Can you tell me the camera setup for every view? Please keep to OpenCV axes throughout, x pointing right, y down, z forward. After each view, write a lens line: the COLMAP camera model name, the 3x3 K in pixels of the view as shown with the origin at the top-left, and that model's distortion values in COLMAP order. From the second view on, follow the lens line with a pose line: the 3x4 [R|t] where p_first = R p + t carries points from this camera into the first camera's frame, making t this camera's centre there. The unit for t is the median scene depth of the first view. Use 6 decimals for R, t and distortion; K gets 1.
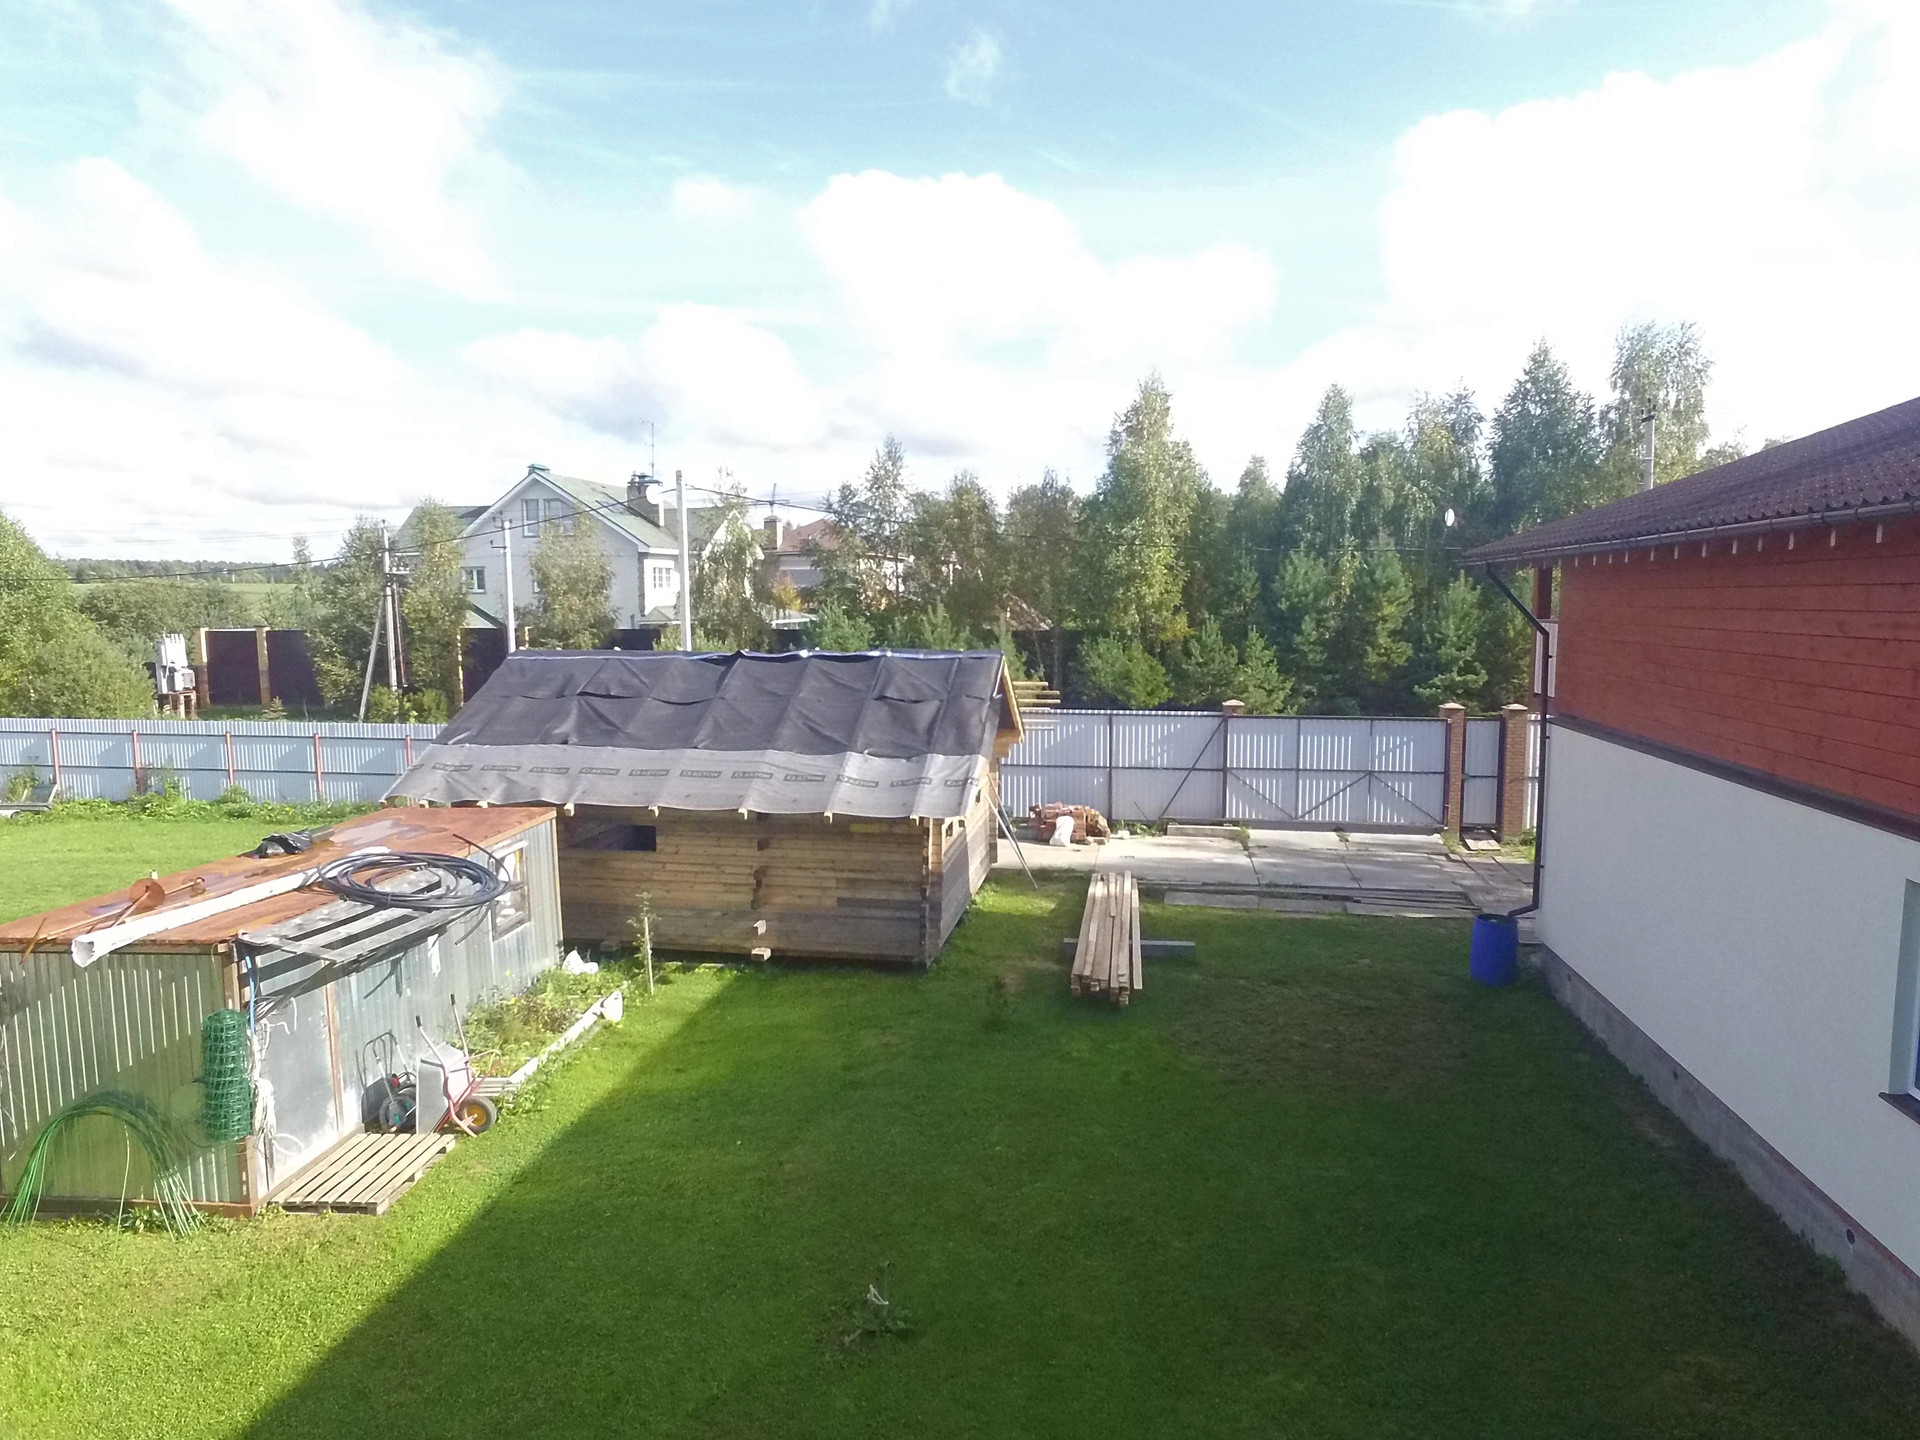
lens RADIAL K [[1117.4, 0, 968.4], [0, 1117.4, 716.7], [0, 0, 1]] dist [-0.006148, 0.014023]
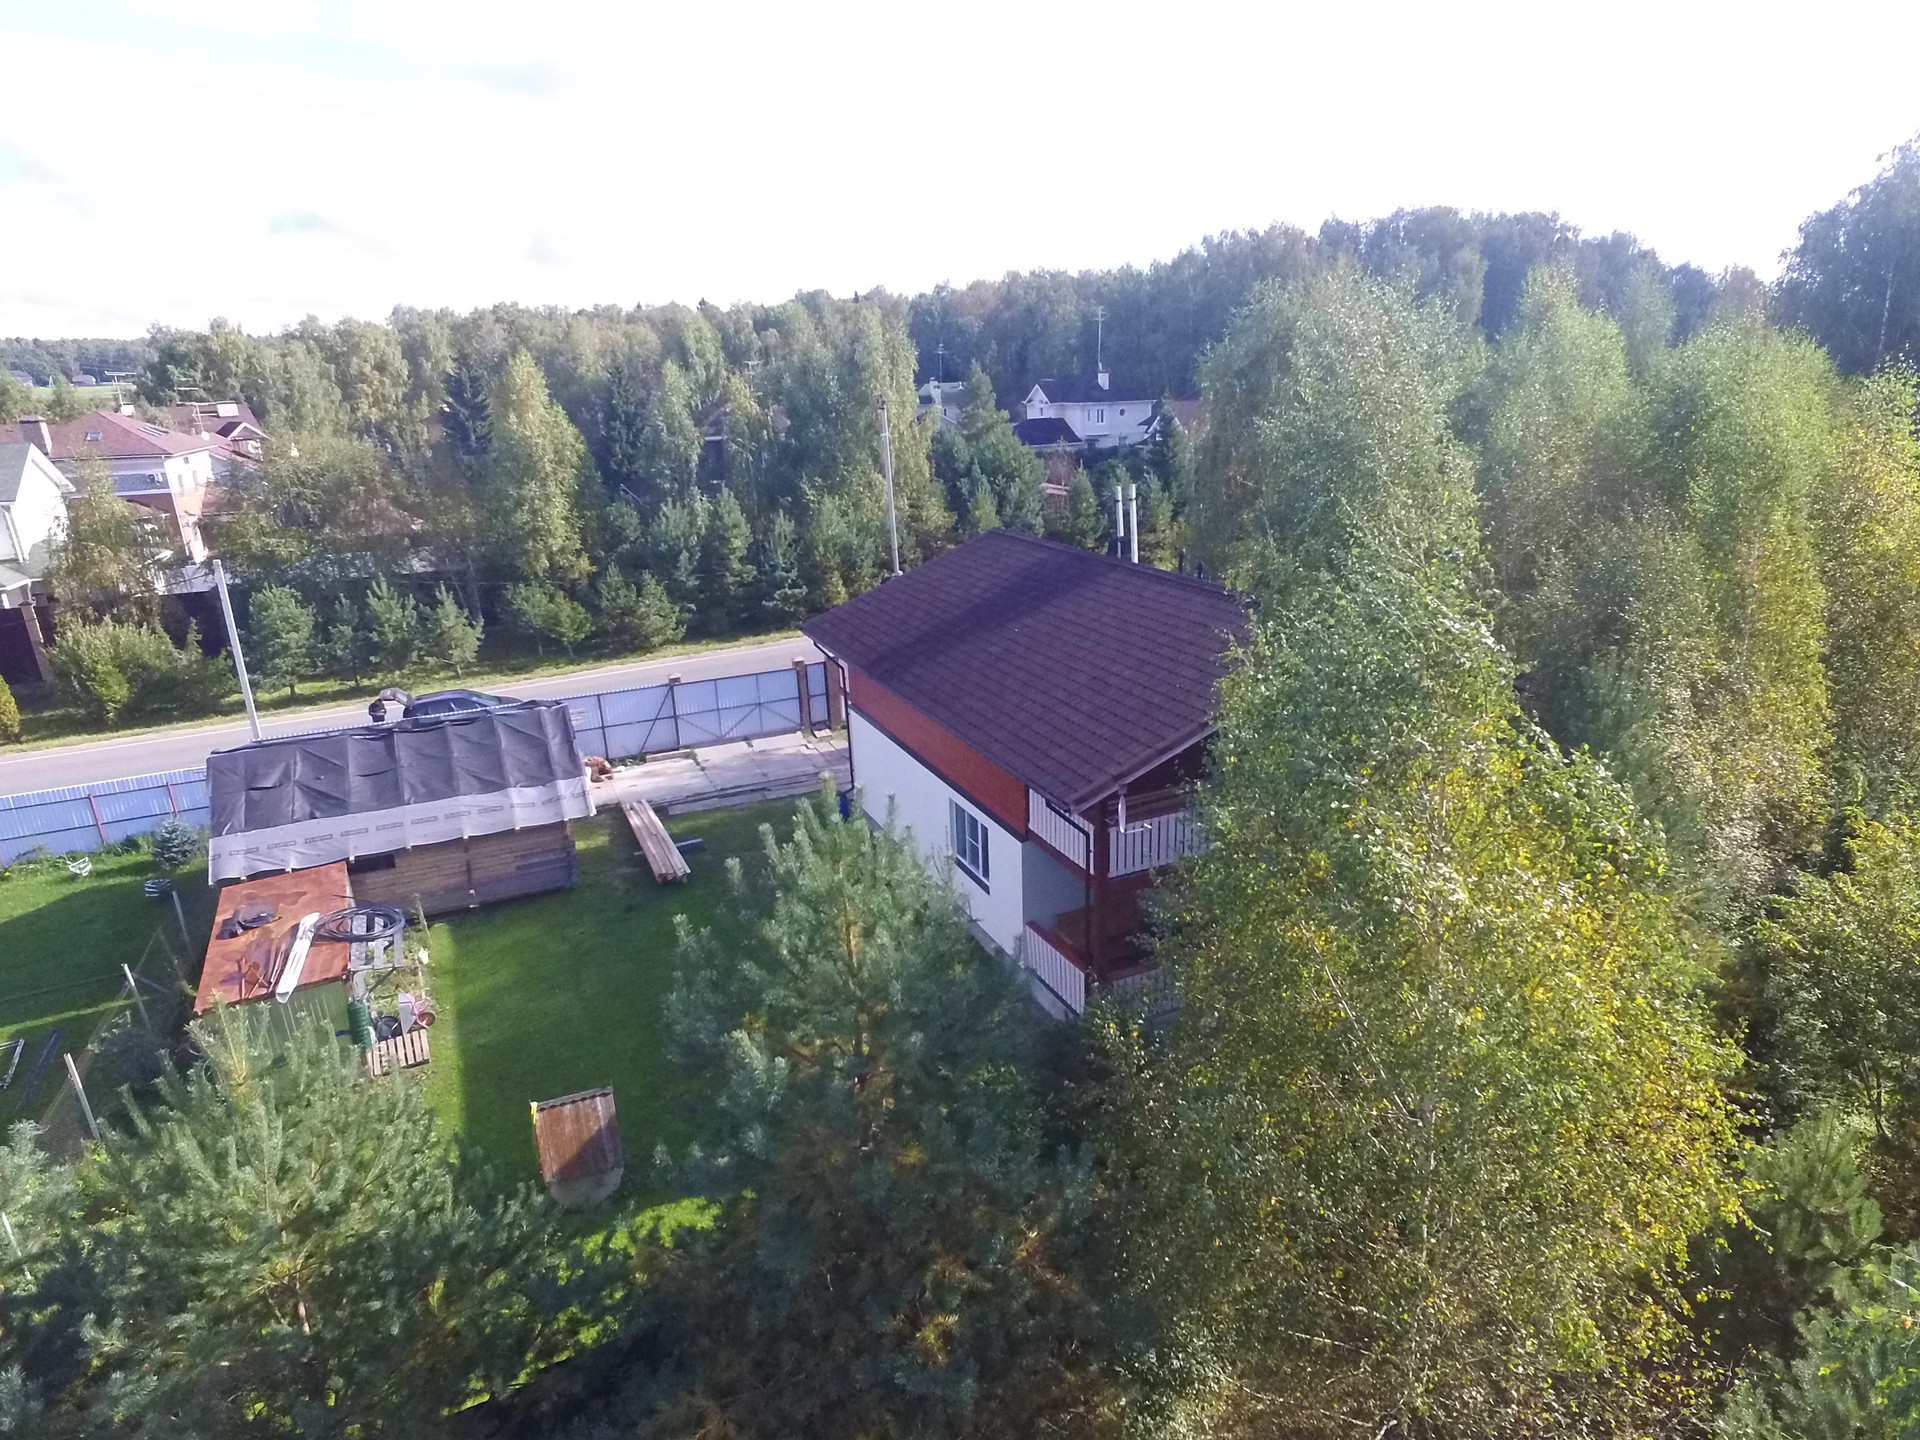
lens RADIAL K [[1117.4, 0, 968.4], [0, 1117.4, 716.7], [0, 0, 1]] dist [-0.006148, 0.014023]
pose [[0.827563, -0.193416, 0.527000, -0.291945], [0.091409, 0.972670, 0.213441, -0.276240], [-0.553880, -0.128463, 0.822626, -0.612099]]
